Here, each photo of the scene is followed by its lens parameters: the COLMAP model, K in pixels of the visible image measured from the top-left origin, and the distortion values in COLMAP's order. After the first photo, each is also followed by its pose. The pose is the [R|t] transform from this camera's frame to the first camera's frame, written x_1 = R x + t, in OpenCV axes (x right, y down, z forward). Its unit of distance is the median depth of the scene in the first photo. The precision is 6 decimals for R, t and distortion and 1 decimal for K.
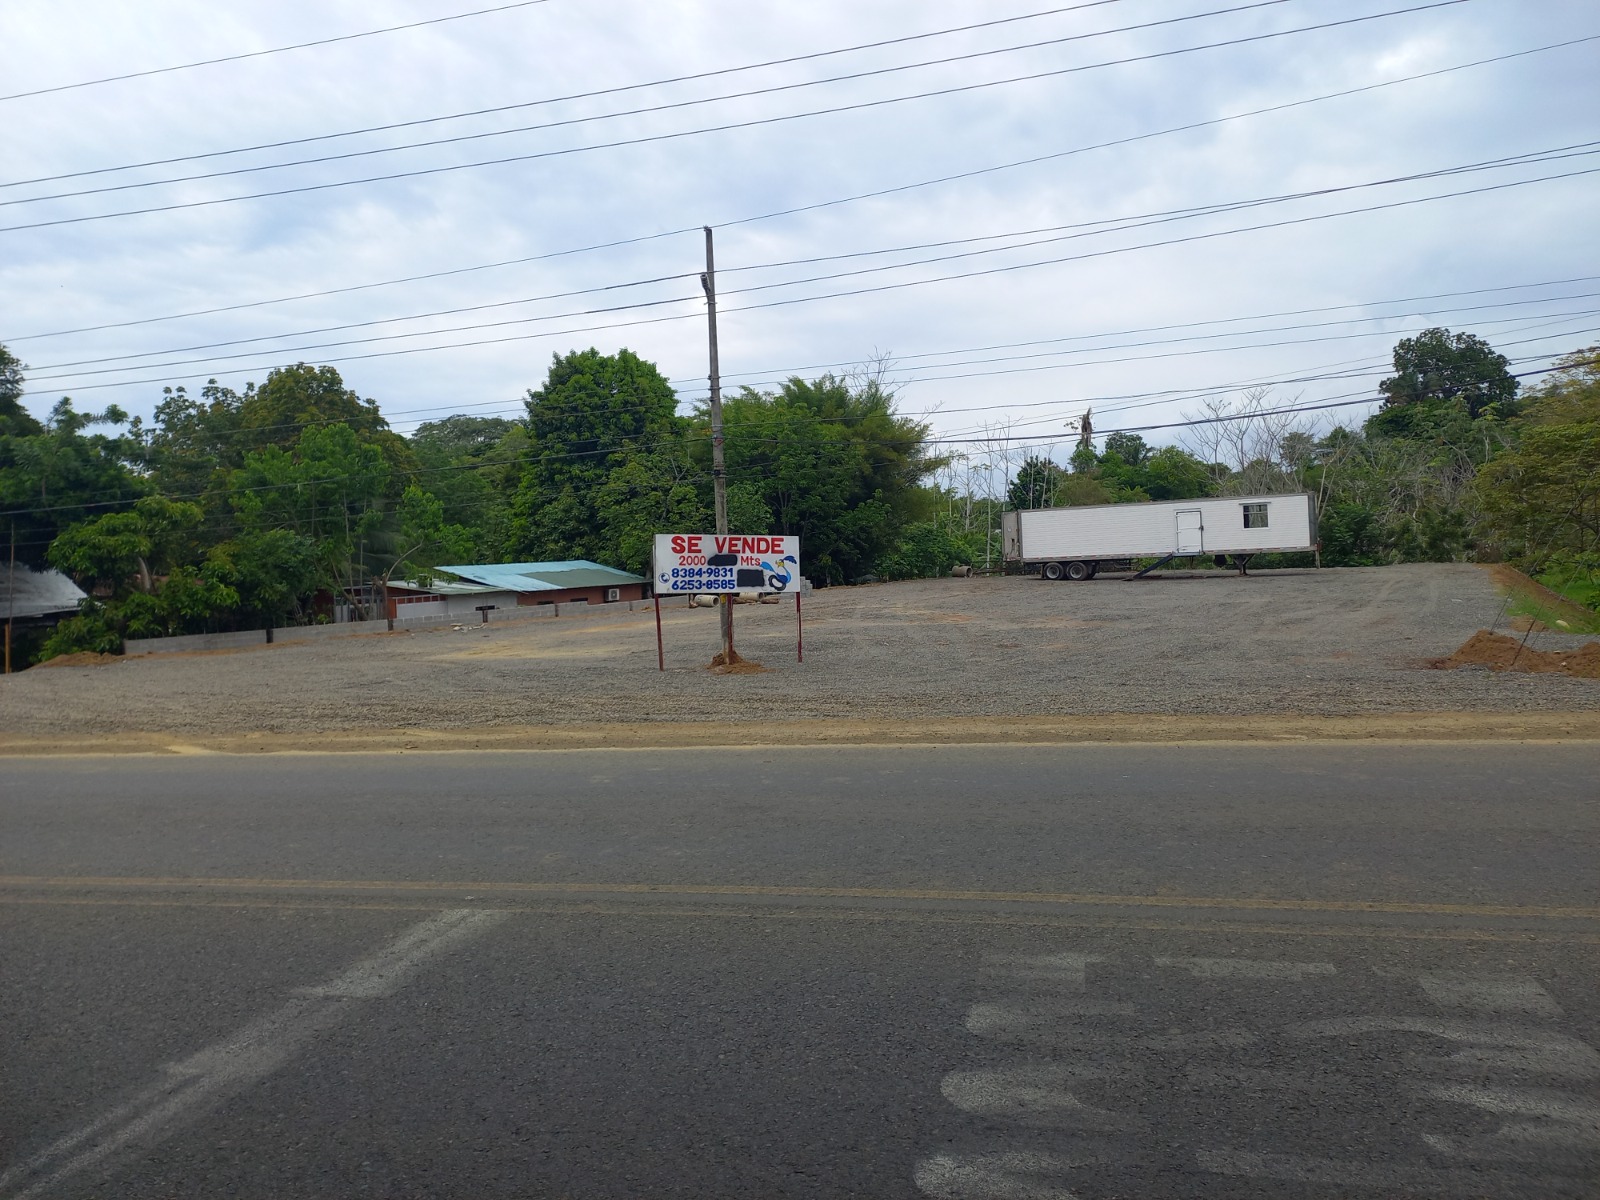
lens RADIAL K [[1180.4, 0, 816.1], [0, 1180.4, 568.2], [0, 0, 1]] dist [0.086031, -0.070587]
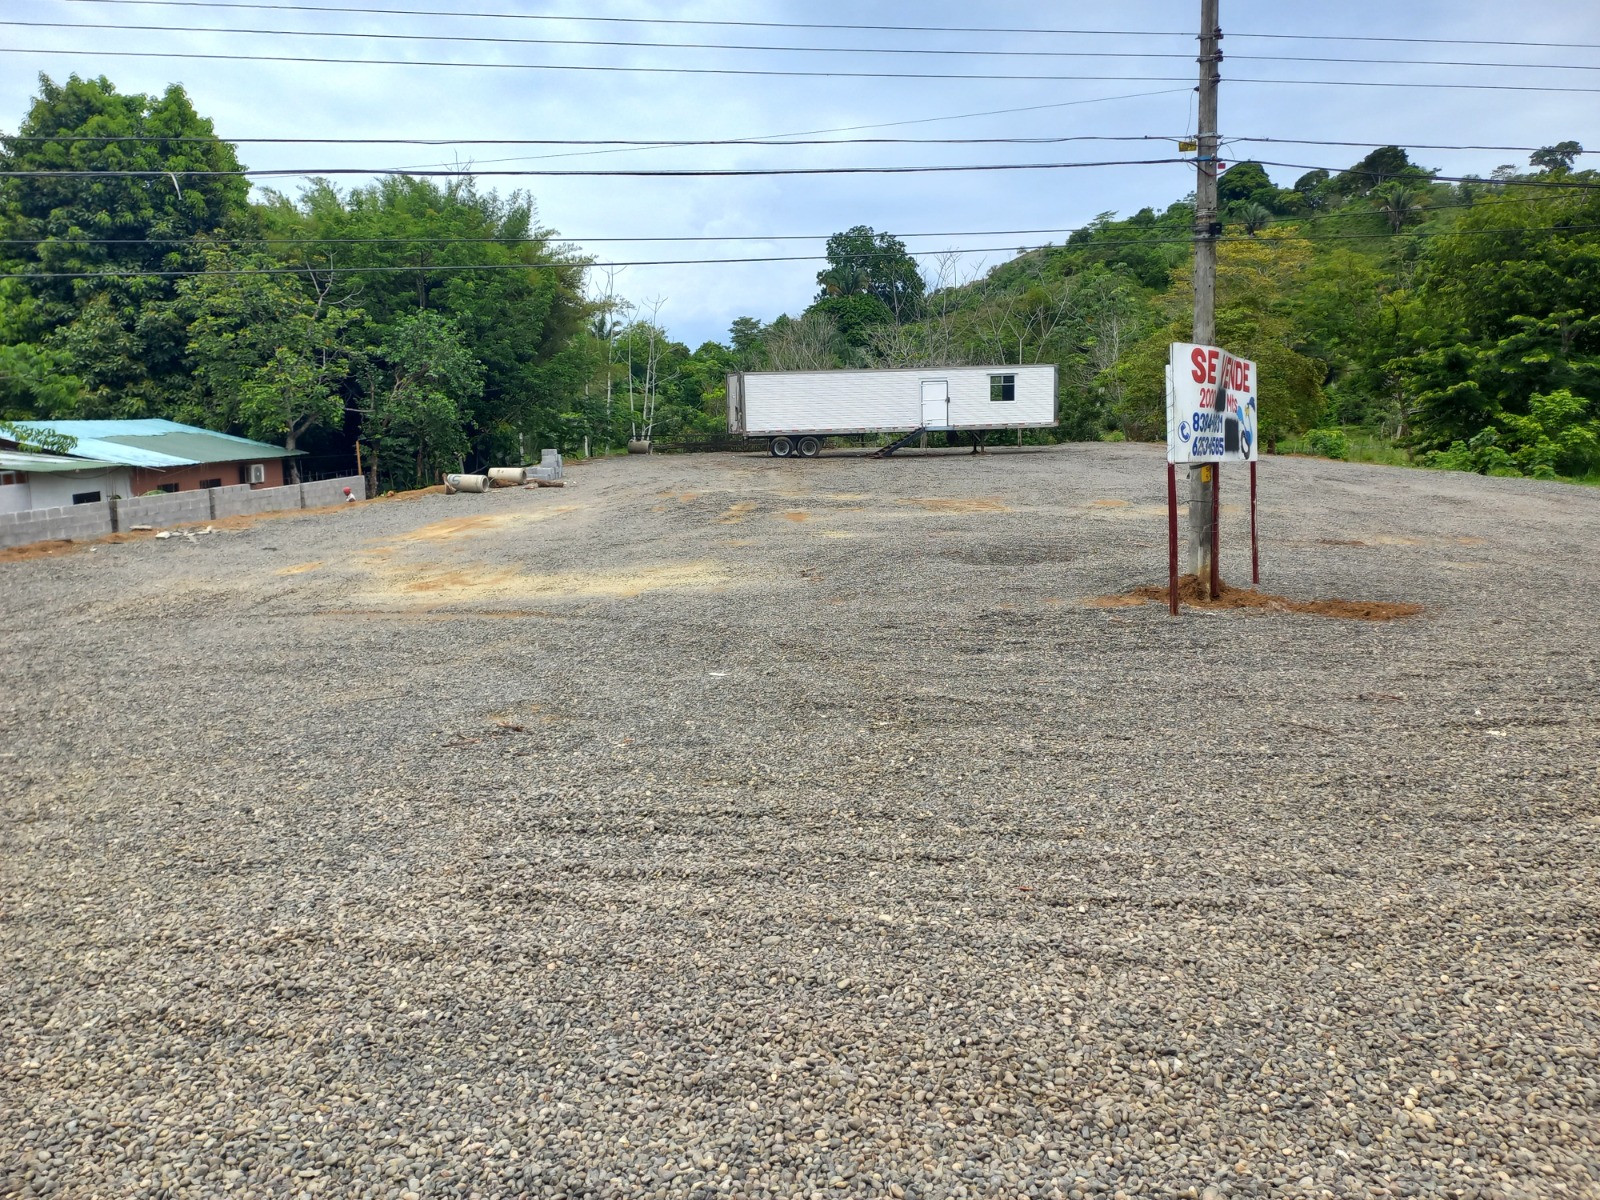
lens RADIAL K [[1180.4, 0, 827.5], [0, 1180.4, 601.4], [0, 0, 1]] dist [0.086031, -0.070587]
pose [[0.866940, -0.055259, 0.495340, -0.196103], [-0.007426, 0.992292, 0.123695, 0.006961], [-0.498357, -0.110914, 0.859848, 0.240054]]
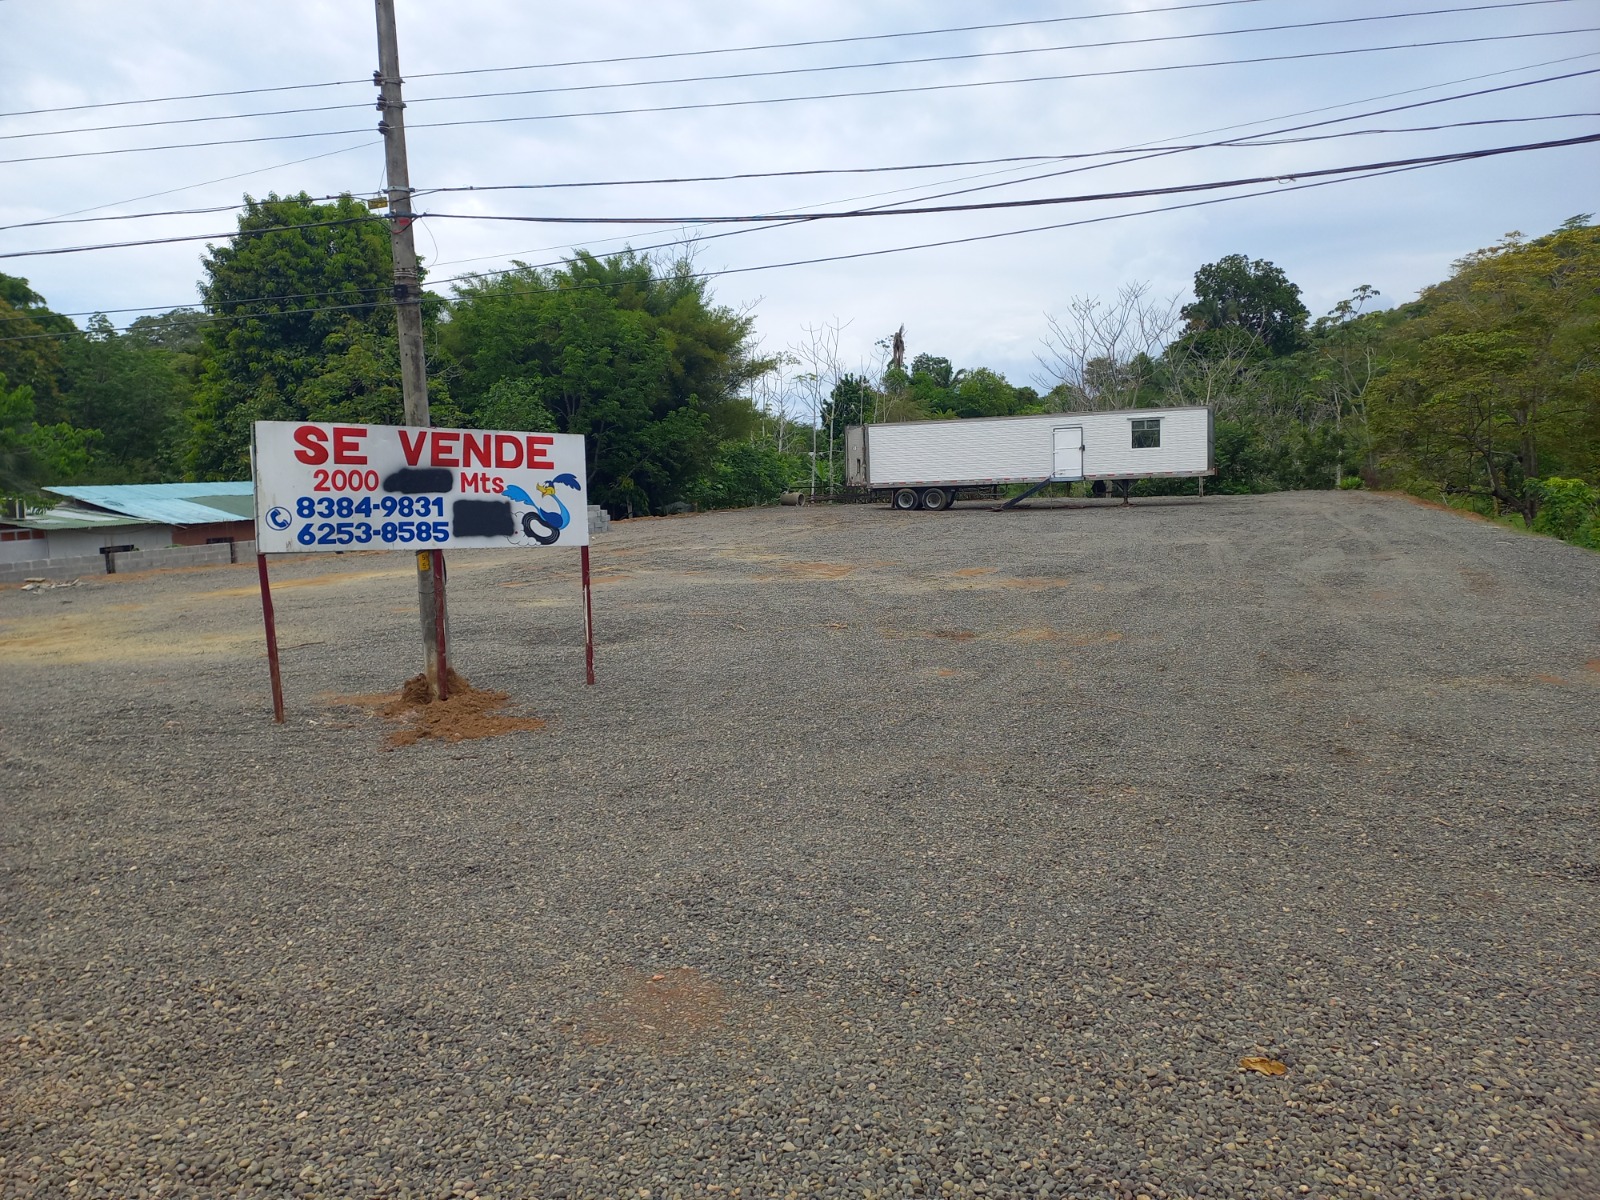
lens RADIAL K [[1180.4, 0, 812.1], [0, 1180.4, 595.2], [0, 0, 1]] dist [0.086031, -0.070587]
pose [[0.986099, -0.008640, 0.165933, -0.001373], [-0.005704, 0.996298, 0.085774, -0.001154], [-0.166059, -0.085528, 0.982400, 0.195276]]
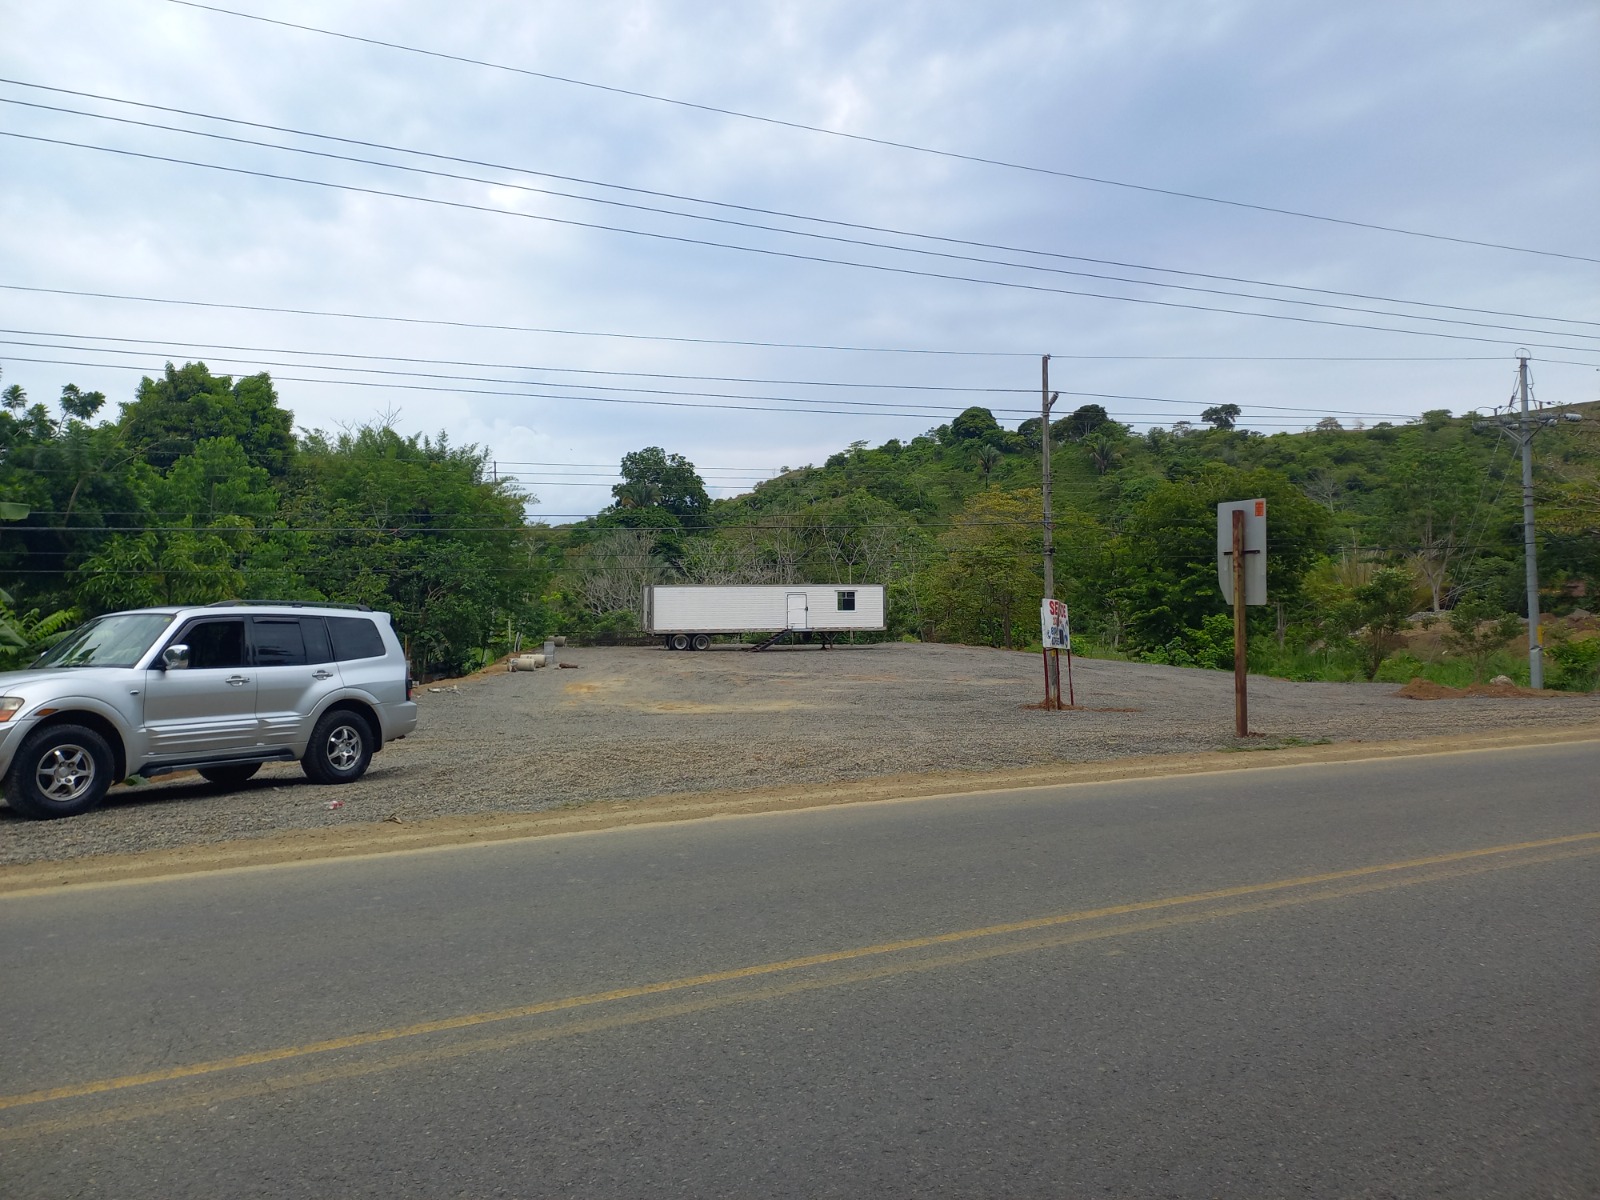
lens RADIAL K [[1180.4, 0, 813.2], [0, 1180.4, 573.5], [0, 0, 1]] dist [0.086031, -0.070587]
pose [[0.755201, 0.060518, 0.652693, -0.421887], [-0.019007, 0.997332, -0.070481, 0.013574], [-0.655217, 0.040822, 0.754337, 0.090843]]
